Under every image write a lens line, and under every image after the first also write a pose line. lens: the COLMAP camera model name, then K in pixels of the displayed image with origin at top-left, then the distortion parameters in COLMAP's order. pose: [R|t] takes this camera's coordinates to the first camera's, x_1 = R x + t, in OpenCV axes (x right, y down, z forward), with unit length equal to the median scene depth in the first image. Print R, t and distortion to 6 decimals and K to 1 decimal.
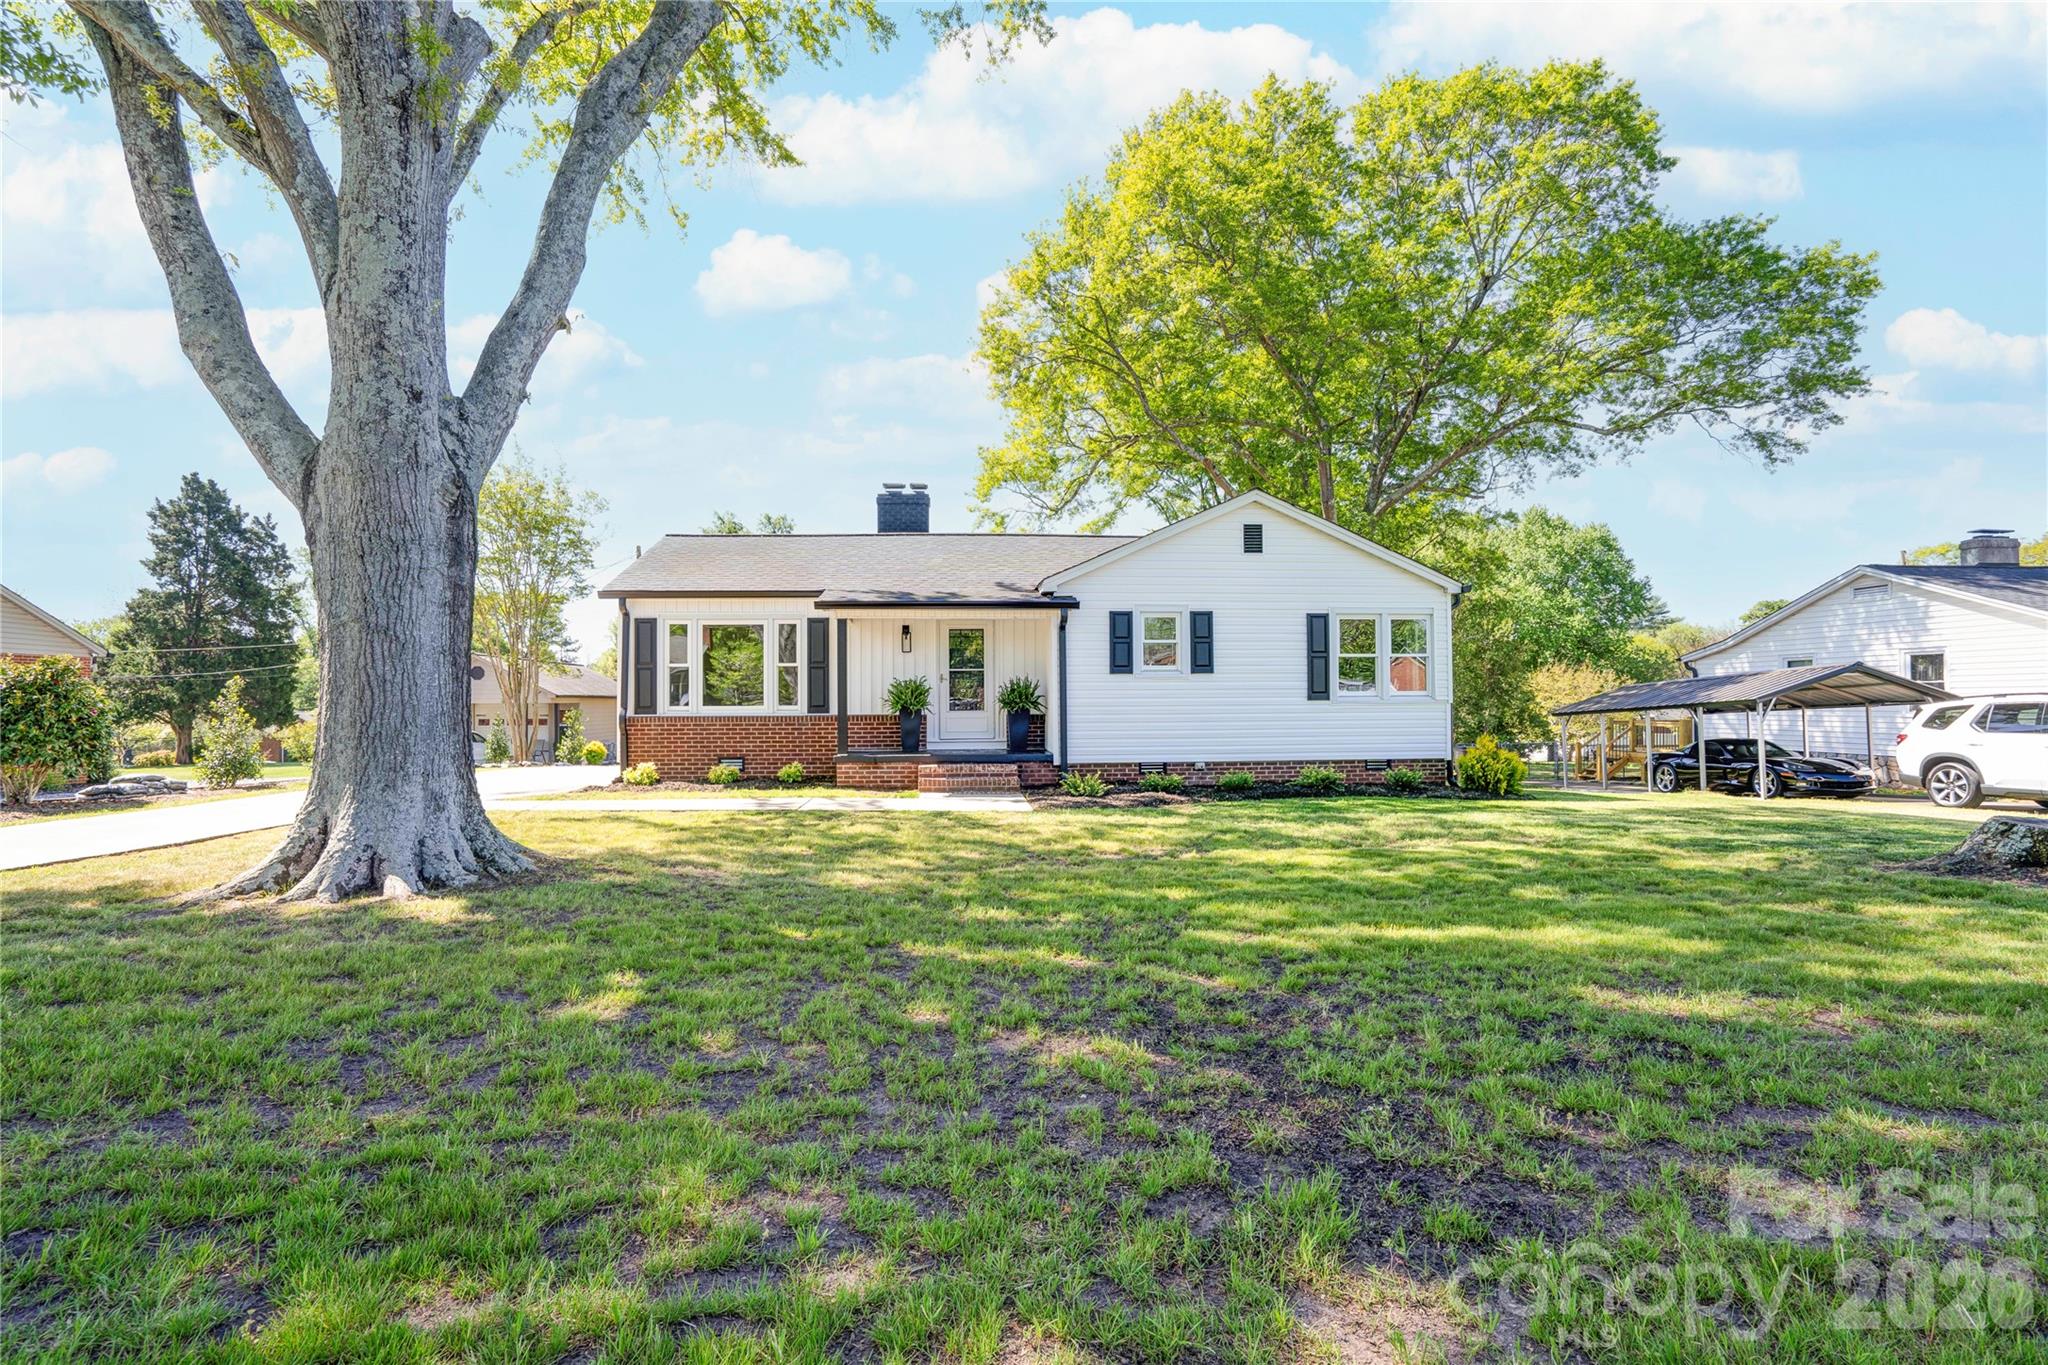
lens RADIAL K [[970.1, 0, 1024.0], [0, 970.1, 682.5], [0, 0, 1]] dist [-0.003336, -0.000160]
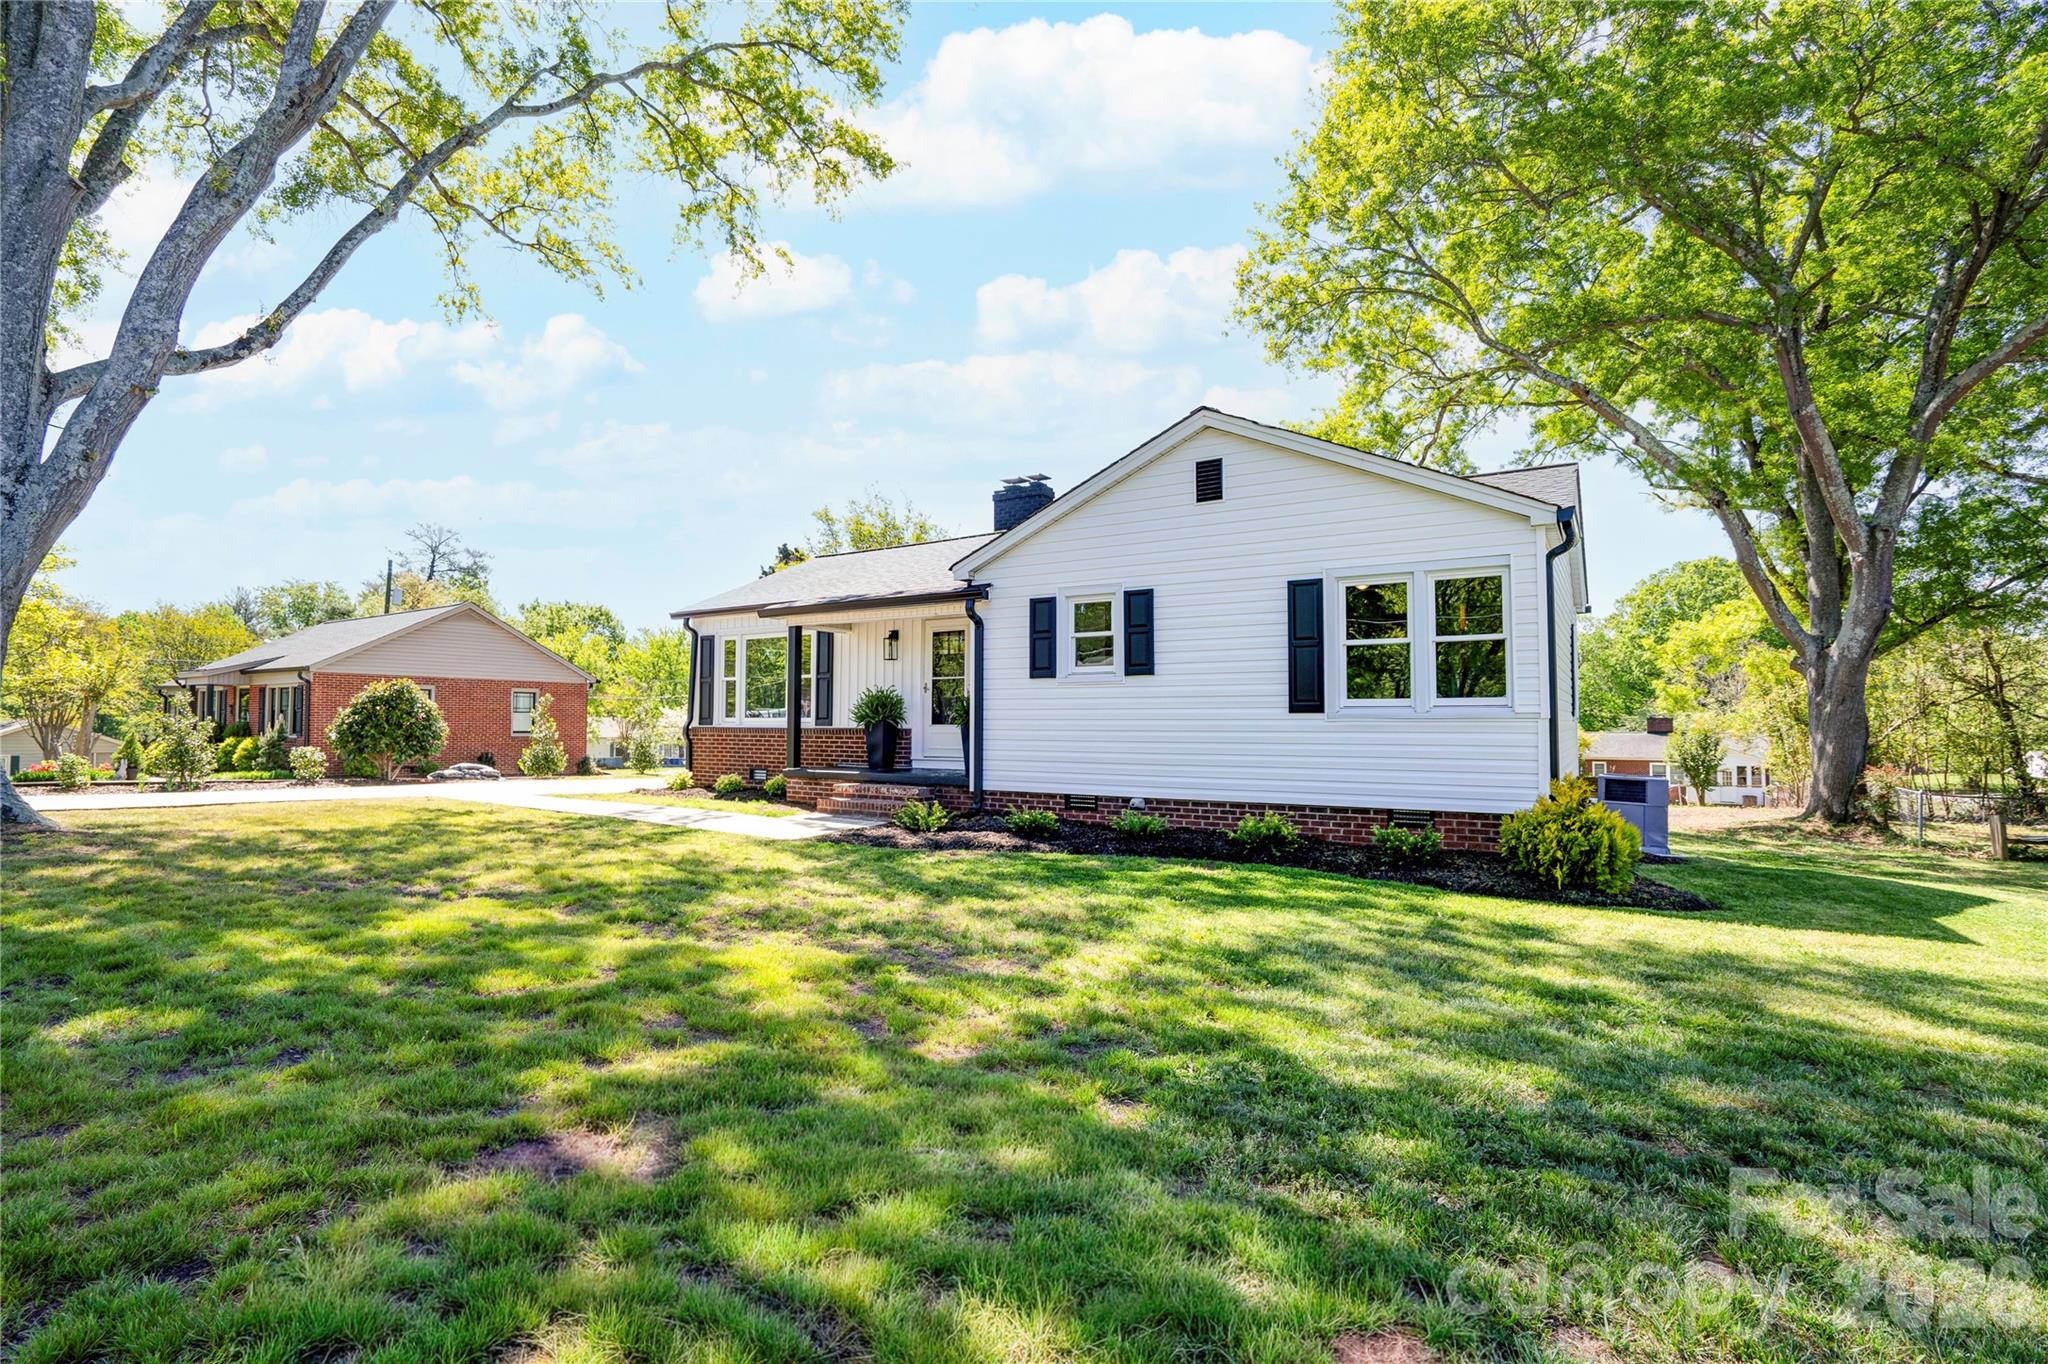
lens RADIAL K [[970.1, 0, 1024.0], [0, 970.1, 682.0], [0, 0, 1]] dist [-0.003336, -0.000160]
pose [[0.791175, -0.017772, -0.611331, 0.545935], [0.003531, 0.999694, -0.024492, 0.012719], [0.611579, 0.017219, 0.790996, 0.364808]]
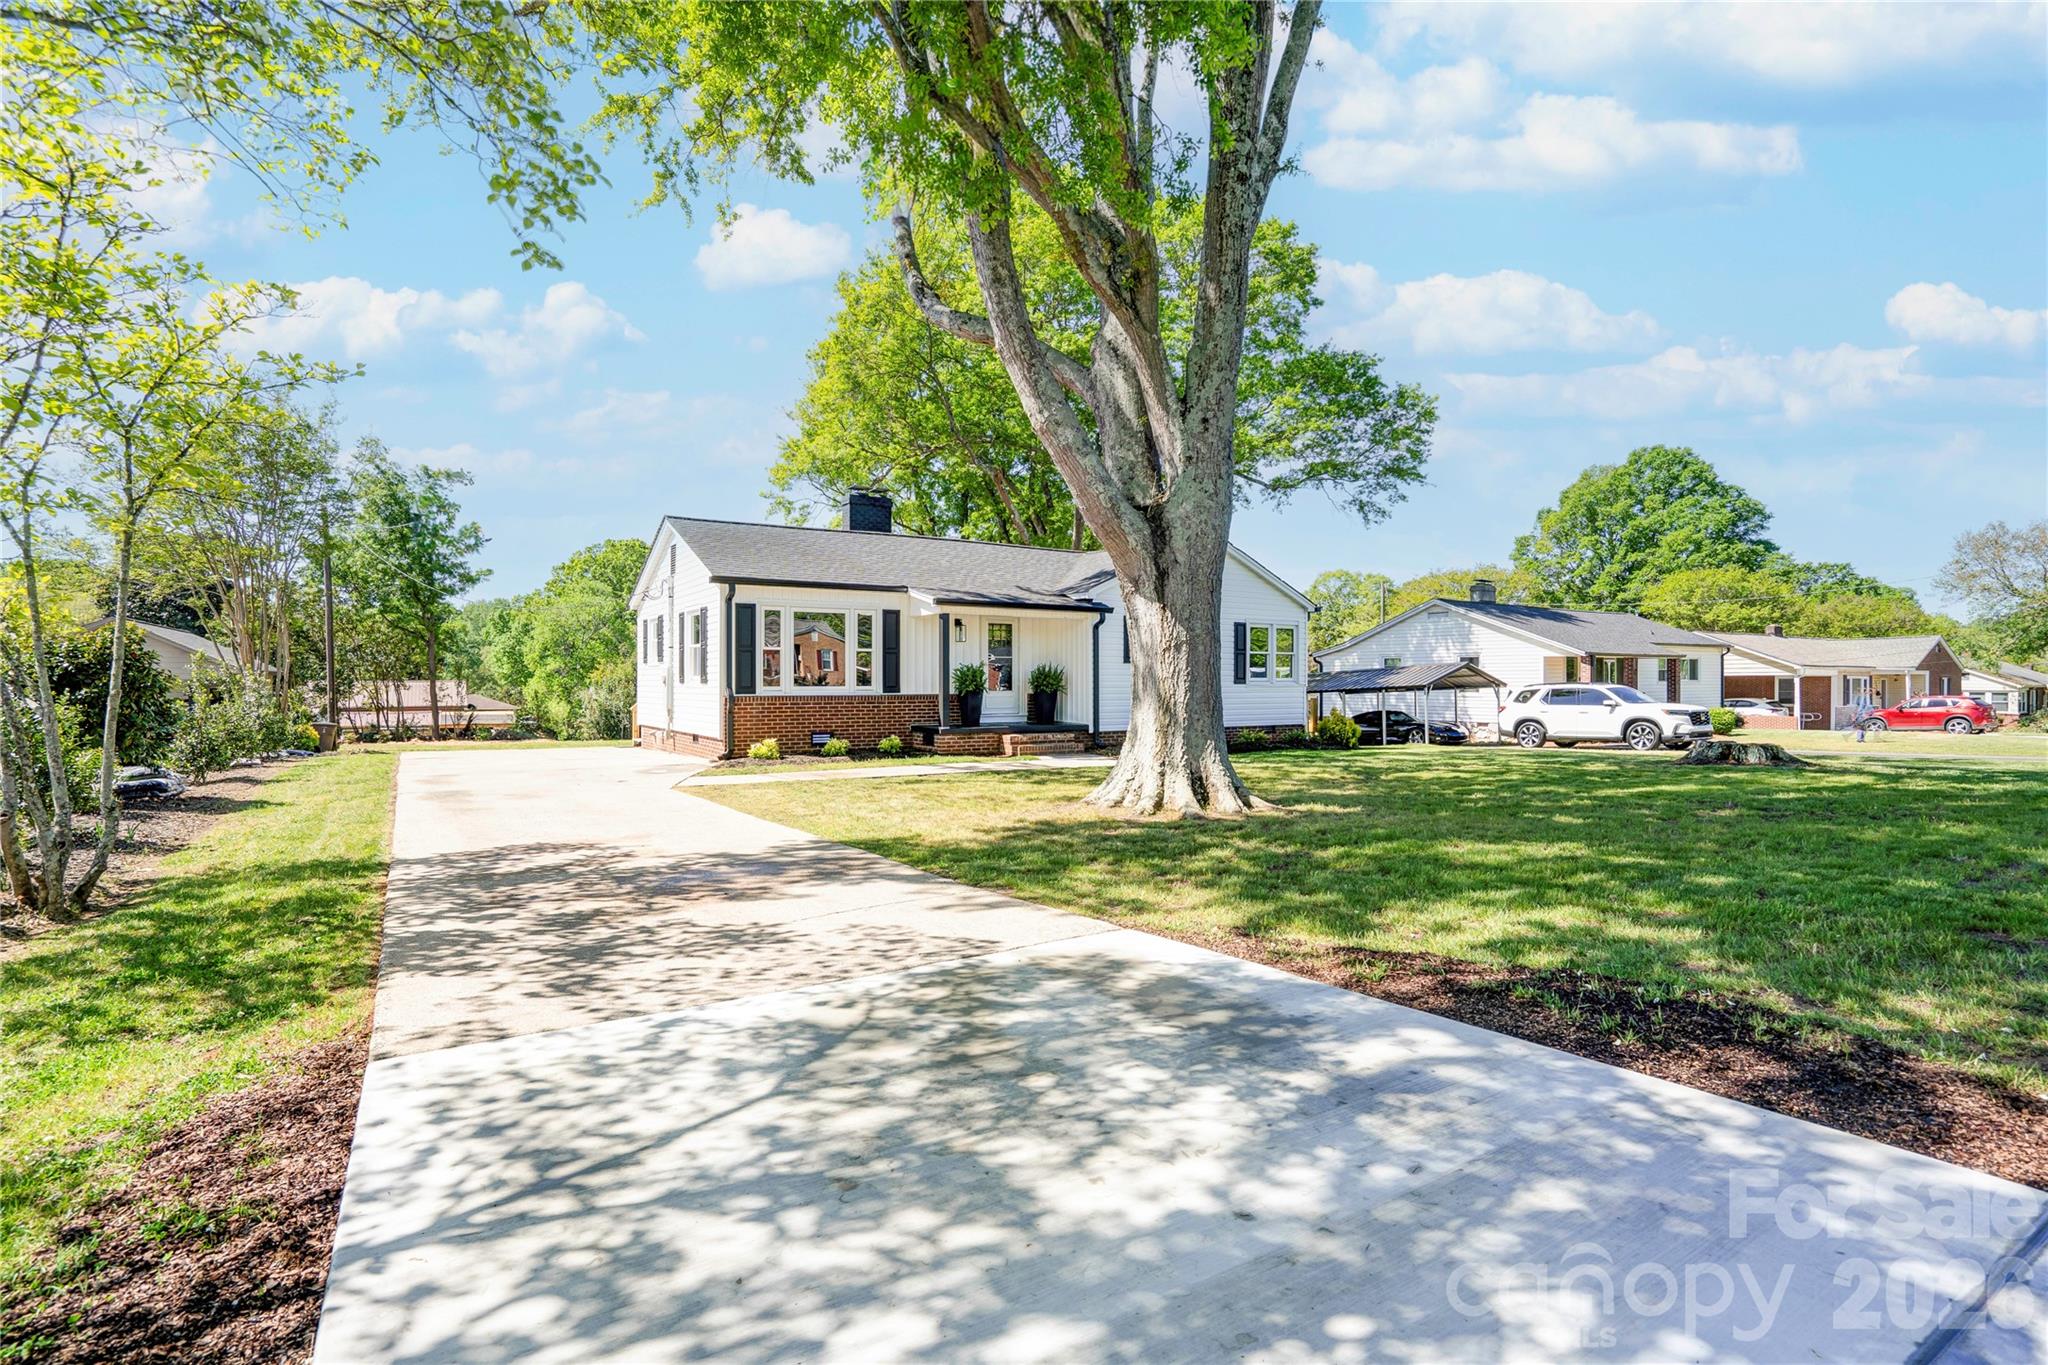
lens RADIAL K [[970.1, 0, 1024.0], [0, 970.1, 682.5], [0, 0, 1]] dist [-0.003336, -0.000160]
pose [[0.881370, 0.006002, 0.472388, -0.625372], [-0.015892, 0.999730, 0.016949, -0.002881], [-0.472159, -0.022446, 0.881228, -0.086876]]
